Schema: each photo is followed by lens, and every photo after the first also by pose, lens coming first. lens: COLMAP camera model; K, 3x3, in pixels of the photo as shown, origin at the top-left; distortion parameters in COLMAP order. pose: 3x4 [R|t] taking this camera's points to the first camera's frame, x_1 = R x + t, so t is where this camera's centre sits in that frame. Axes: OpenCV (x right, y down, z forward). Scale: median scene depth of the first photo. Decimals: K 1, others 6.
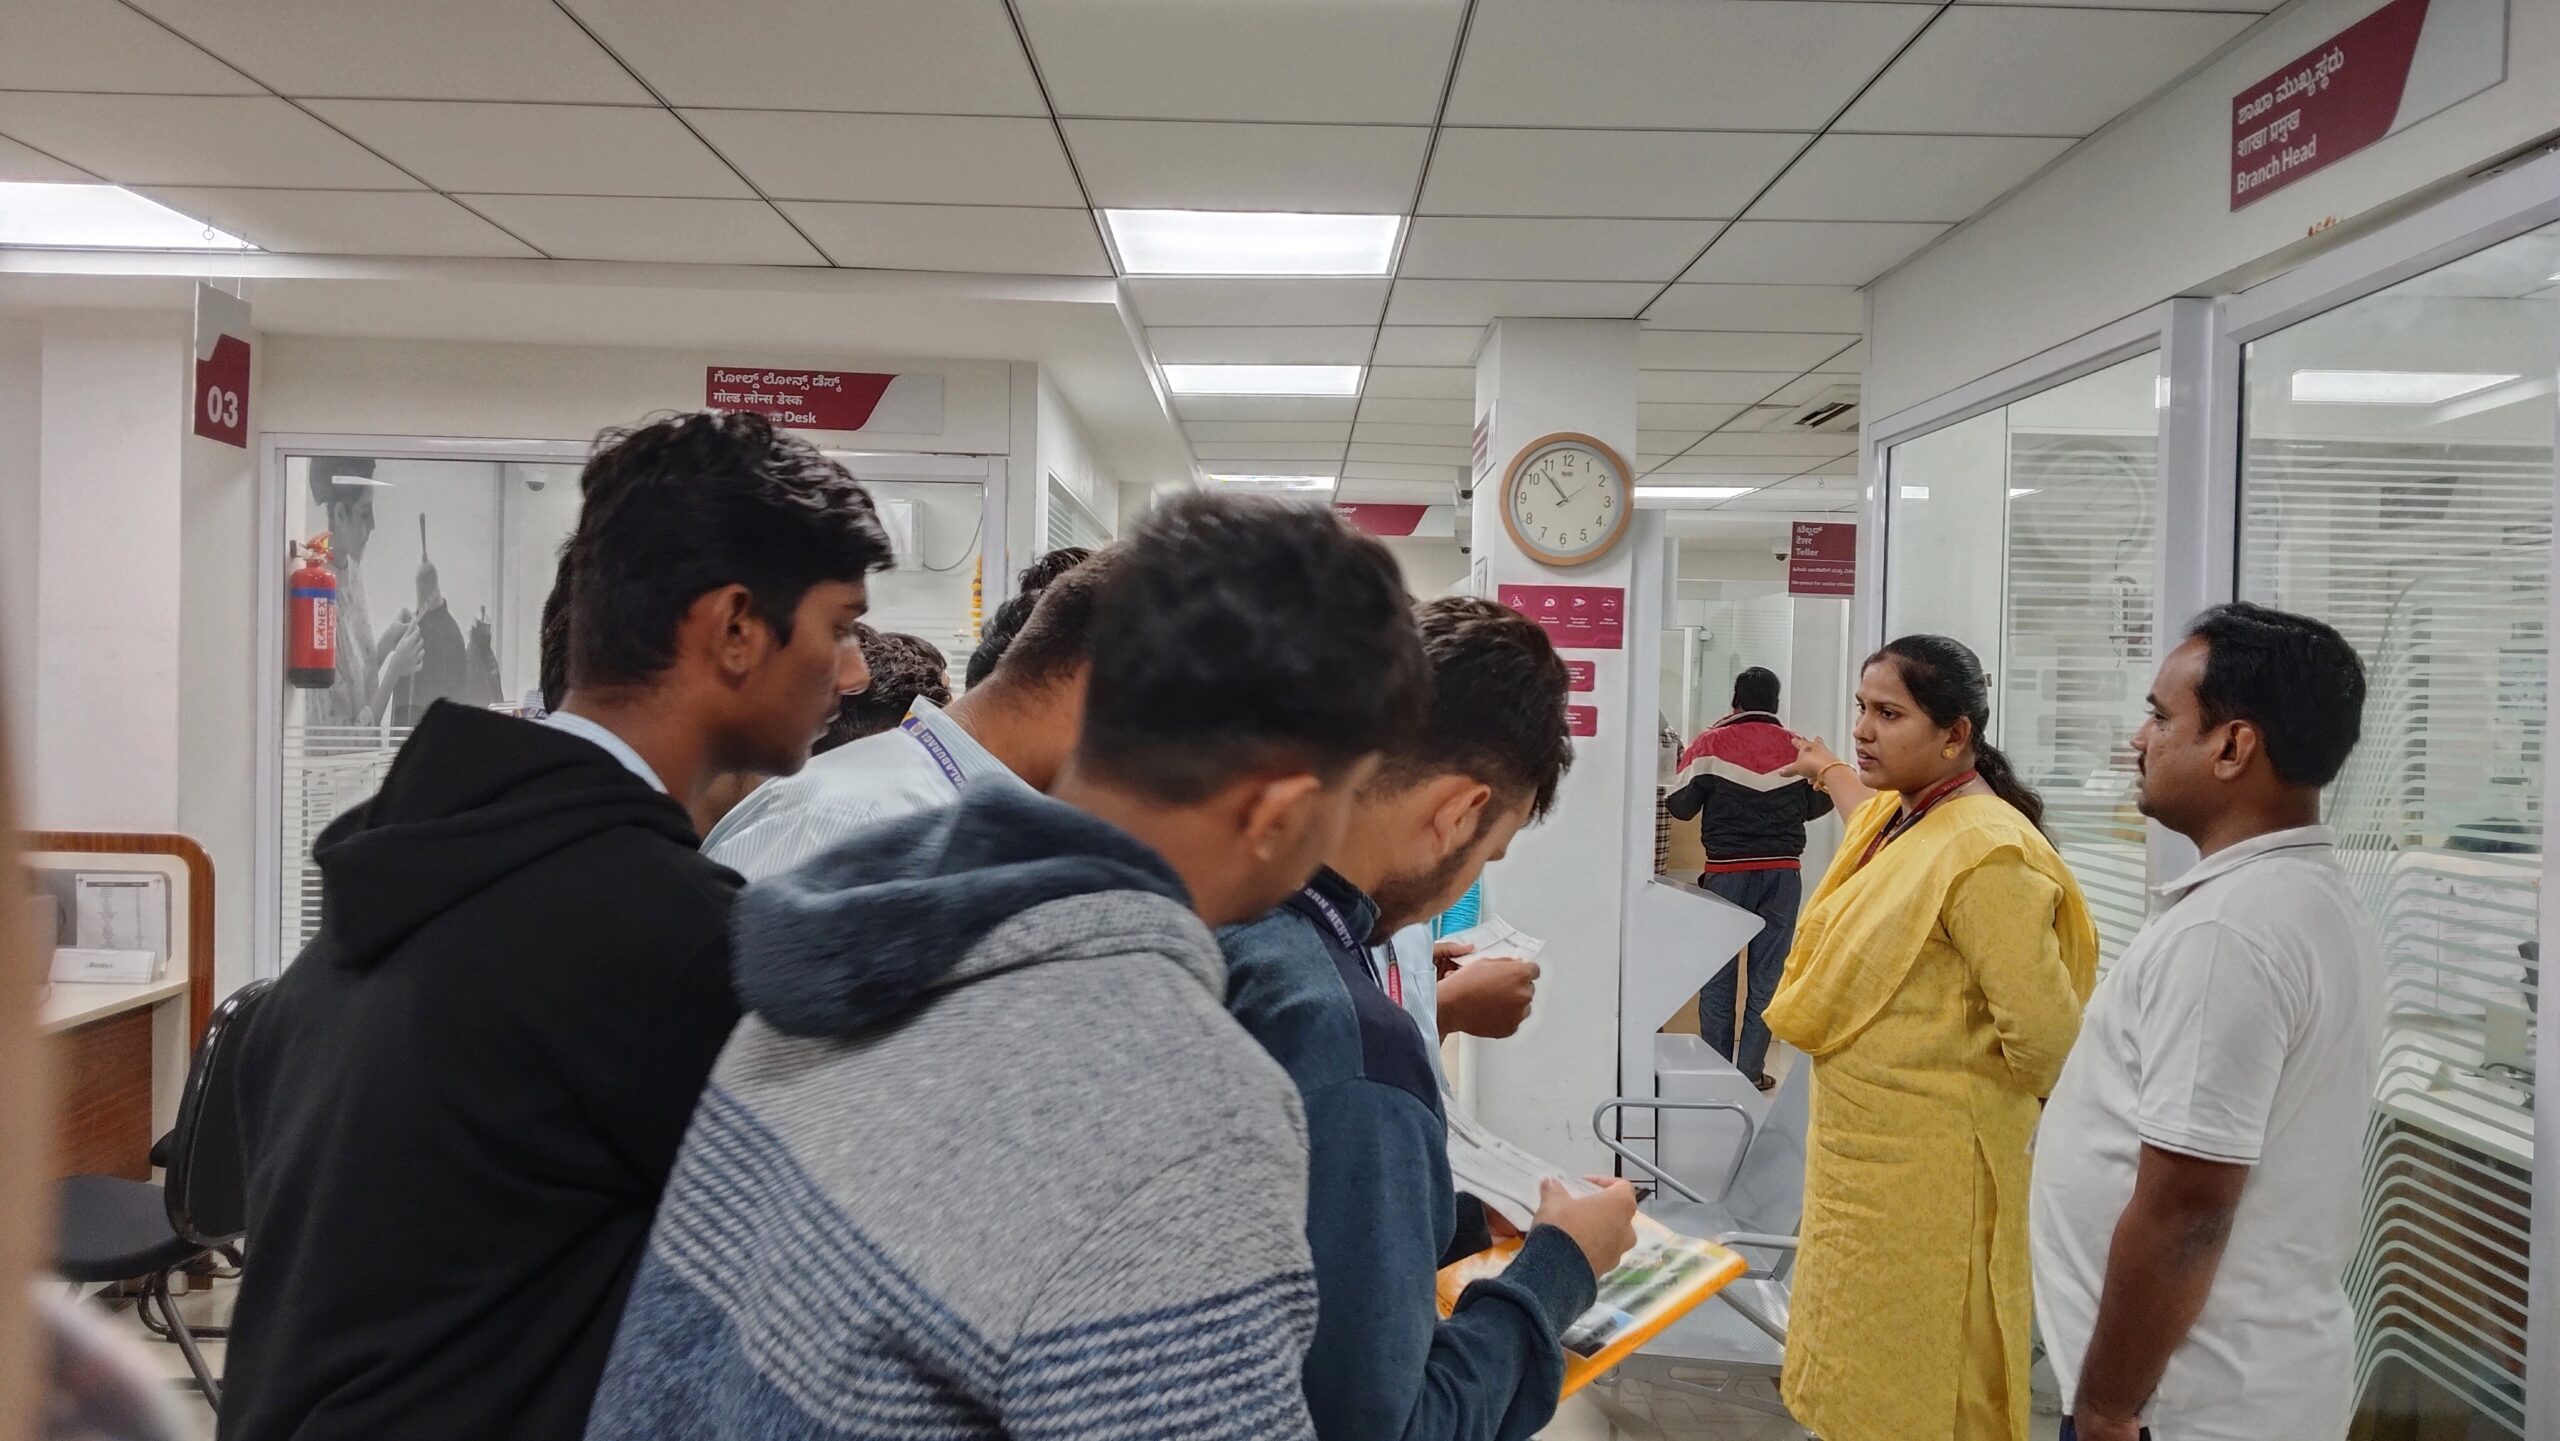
lens RADIAL K [[2043.2, 0, 1300.4], [0, 2043.2, 732.8], [0, 0, 1]] dist [0.098279, -0.122942]
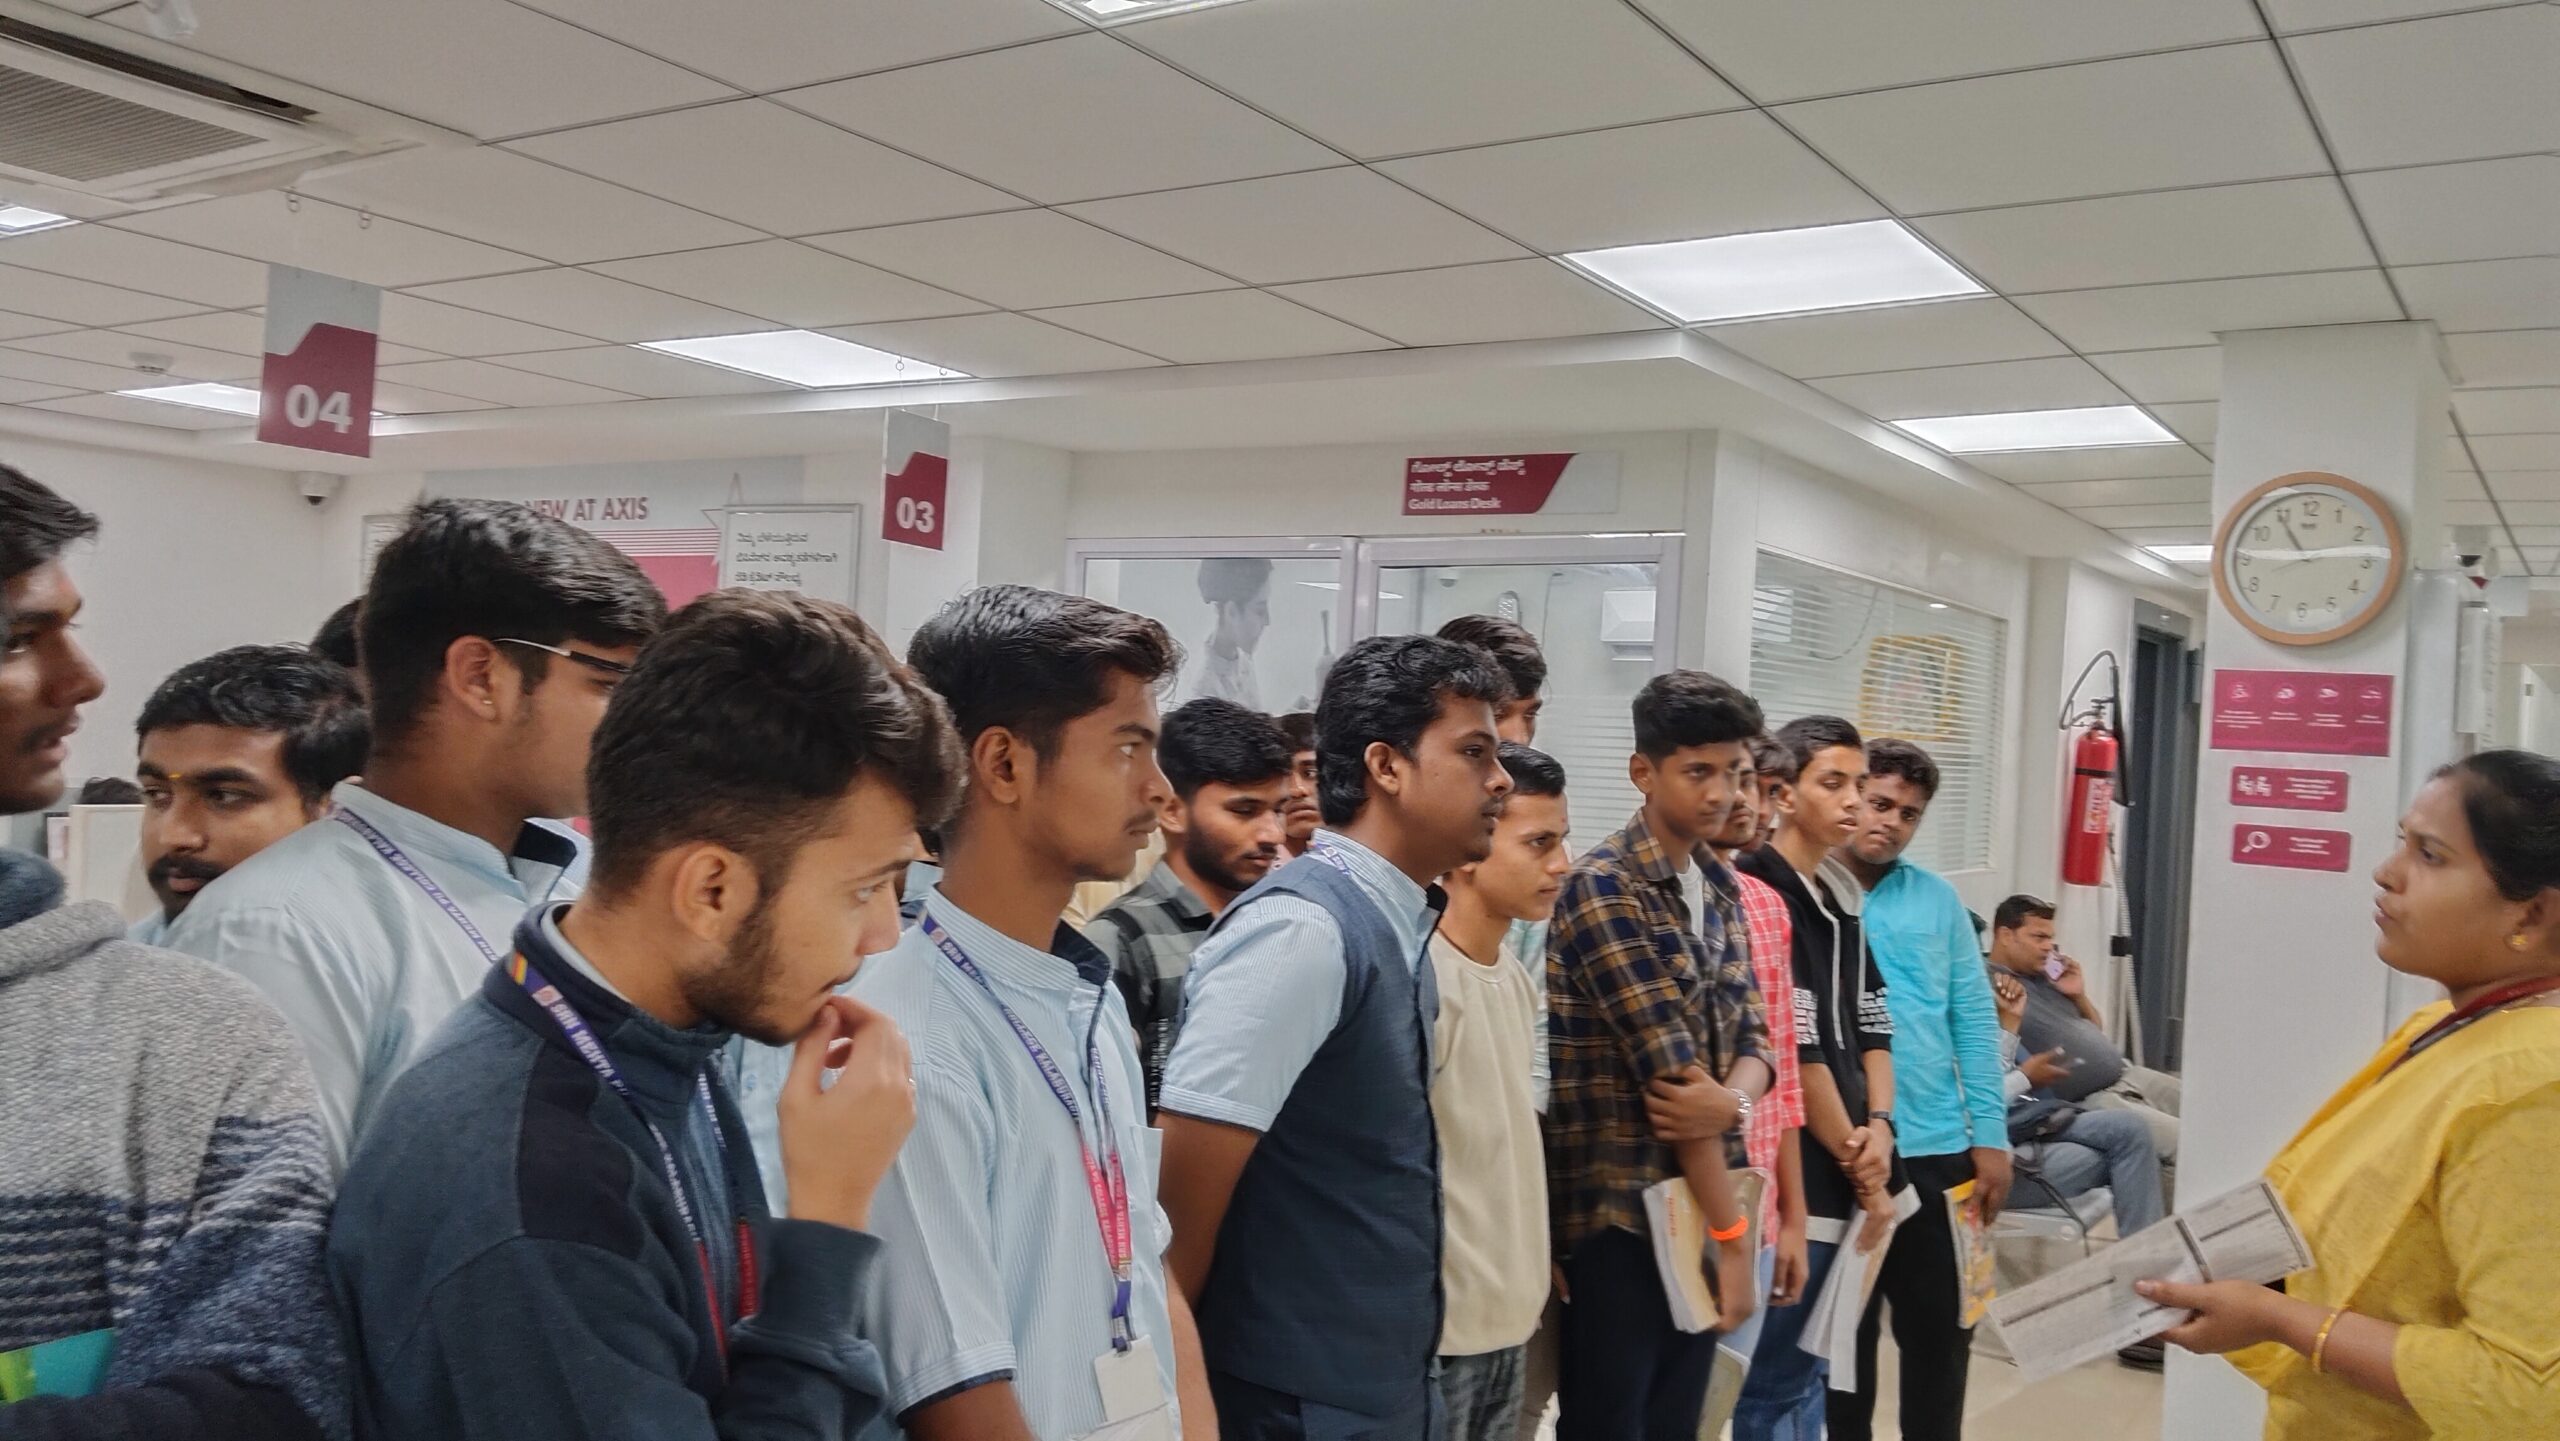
lens RADIAL K [[2043.2, 0, 1272.8], [0, 2043.2, 764.3], [0, 0, 1]] dist [0.098279, -0.122942]
pose [[0.838265, 0.025830, -0.544650, 0.229408], [-0.042350, 0.998944, -0.017806, -0.006330], [0.543615, 0.037992, 0.838474, 0.132775]]
